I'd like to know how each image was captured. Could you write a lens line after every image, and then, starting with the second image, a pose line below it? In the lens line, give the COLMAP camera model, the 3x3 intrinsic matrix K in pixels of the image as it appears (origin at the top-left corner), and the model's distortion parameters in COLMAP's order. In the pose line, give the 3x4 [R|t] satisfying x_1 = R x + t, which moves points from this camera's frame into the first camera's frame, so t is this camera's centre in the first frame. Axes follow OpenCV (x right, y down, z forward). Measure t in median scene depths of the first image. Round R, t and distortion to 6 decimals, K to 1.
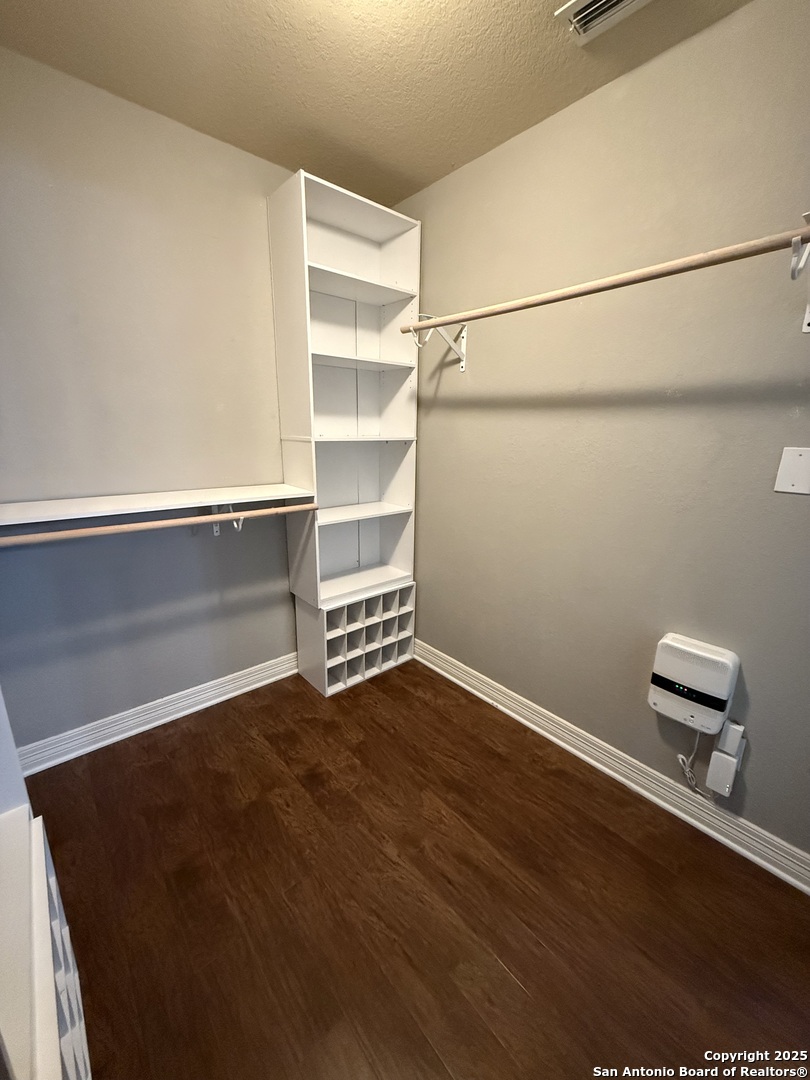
lens RADIAL K [[427.9, 0, 404.2], [0, 427.9, 540.1], [0, 0, 1]] dist [-0.000084, 0.000463]
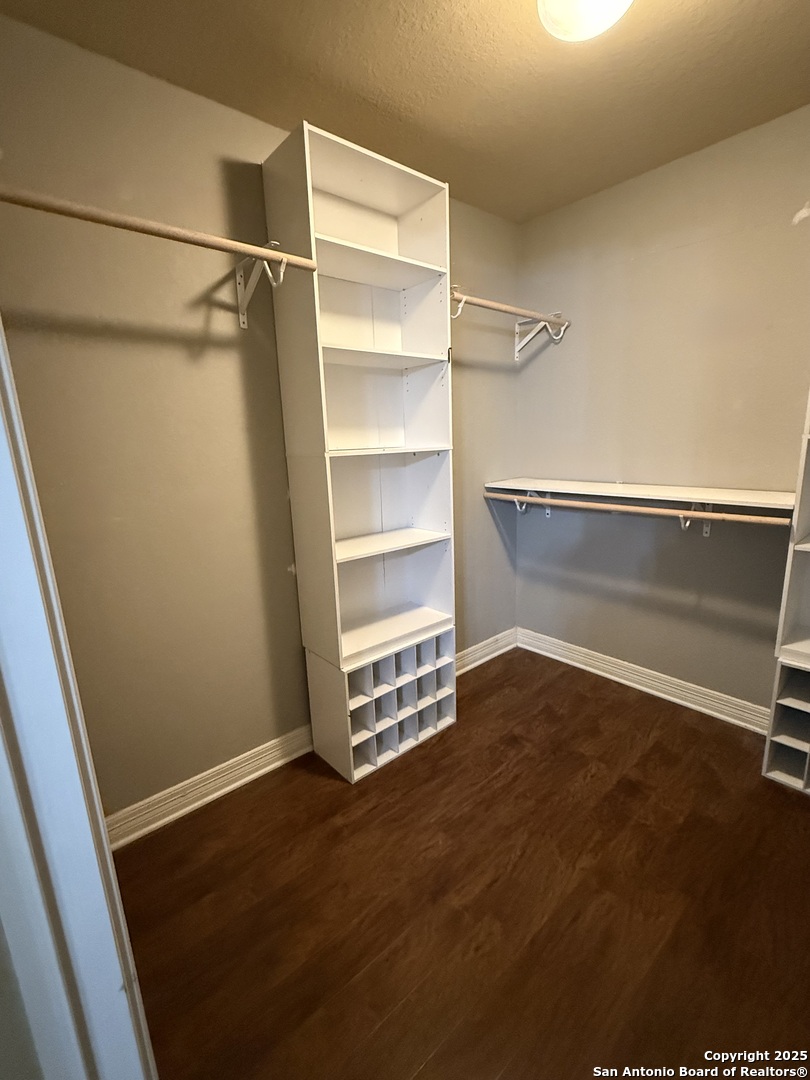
lens RADIAL K [[479.8, 0, 406.3], [0, 479.8, 540.8], [0, 0, 1]] dist [0.000940, 0.000055]
pose [[-0.002790, 0.194691, -0.980861, 0.759702], [-0.219338, 0.956860, 0.190551, -0.071611], [0.975645, 0.215672, 0.040033, 0.347803]]
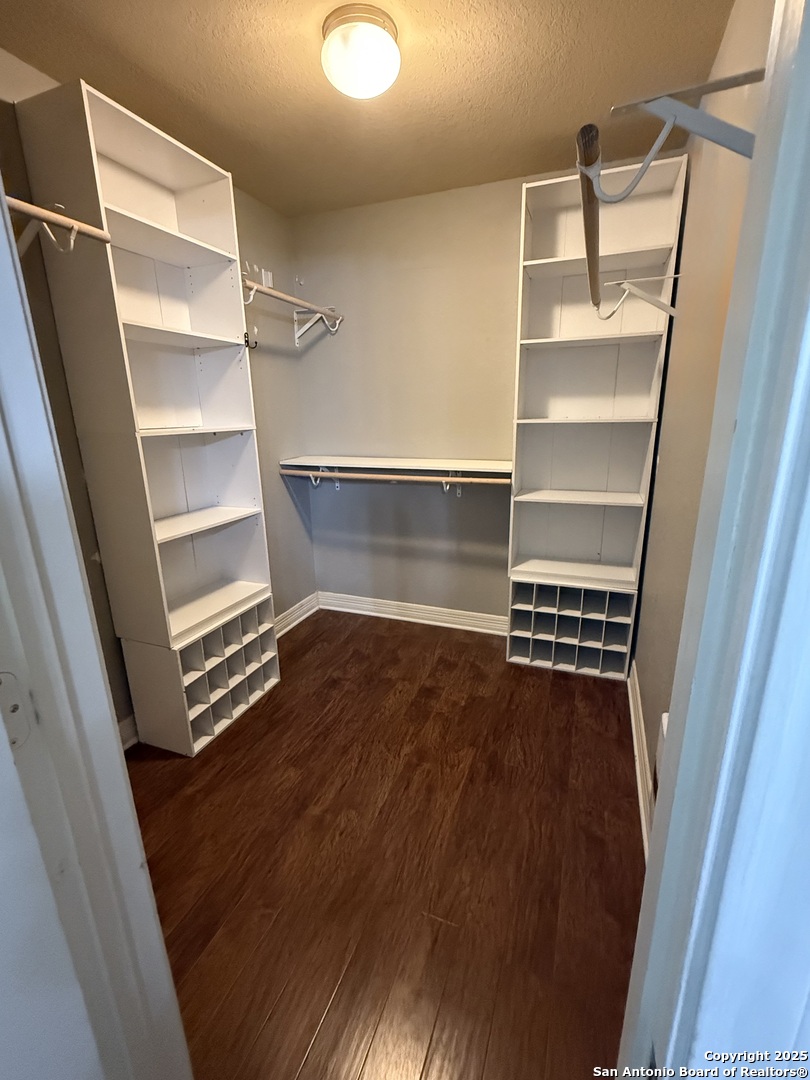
lens RADIAL K [[479.8, 0, 406.3], [0, 479.8, 540.8], [0, 0, 1]] dist [0.000940, 0.000055]
pose [[0.465016, 0.210543, -0.859902, 0.895354], [-0.201552, 0.970980, 0.128745, -0.042589], [0.862054, 0.113447, 0.493956, 0.201343]]
